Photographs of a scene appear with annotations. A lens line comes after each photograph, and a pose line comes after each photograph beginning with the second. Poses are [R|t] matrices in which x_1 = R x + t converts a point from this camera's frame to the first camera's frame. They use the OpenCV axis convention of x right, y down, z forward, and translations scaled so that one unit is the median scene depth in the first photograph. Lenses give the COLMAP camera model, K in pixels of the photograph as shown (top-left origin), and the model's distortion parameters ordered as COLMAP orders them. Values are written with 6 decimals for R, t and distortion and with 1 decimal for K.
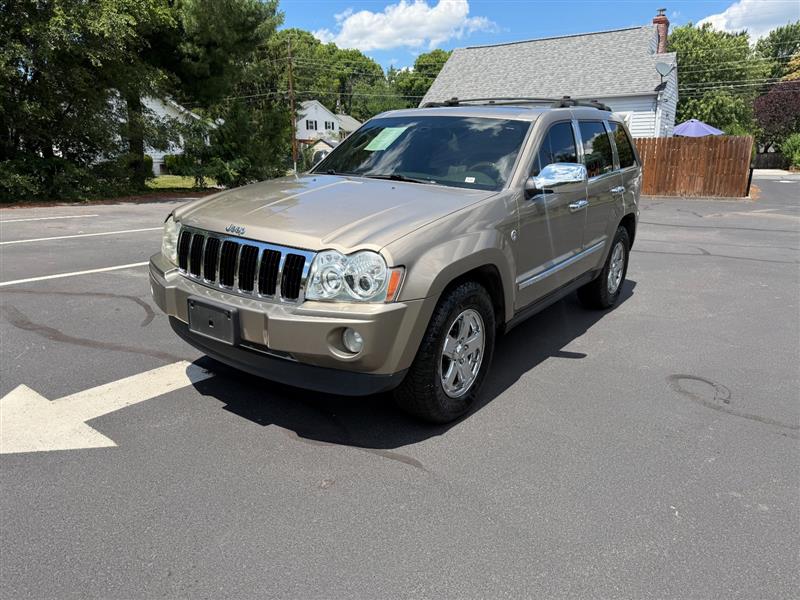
lens RADIAL K [[618.0, 0, 399.5], [0, 618.0, 311.2], [0, 0, 1]] dist [0.011575, 0.005963]
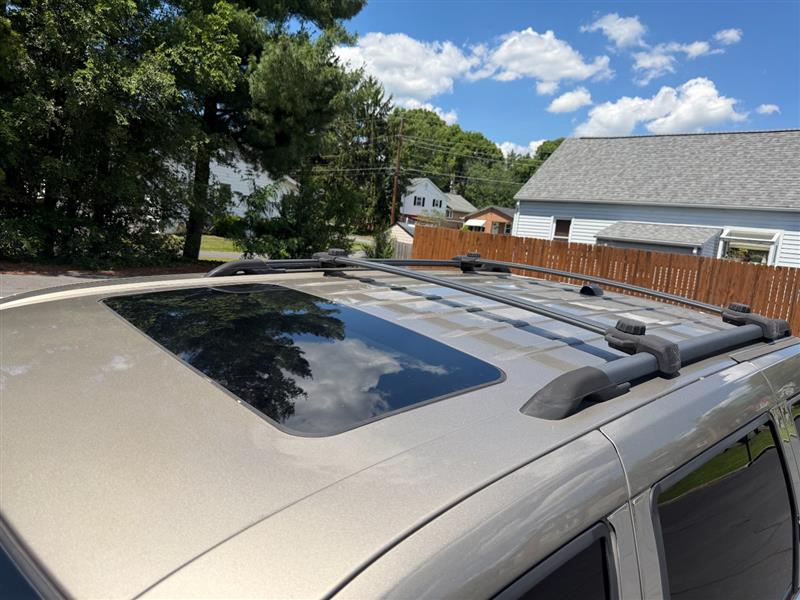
lens RADIAL K [[571.6, 0, 400.0], [0, 571.6, 300.0], [0, 0, 1]] dist [0.032594, -0.048603]
pose [[0.971595, 0.129707, -0.197938, 0.057653], [-0.151605, 0.983394, -0.099759, -0.086135], [0.181712, 0.126934, 0.975125, 0.206290]]
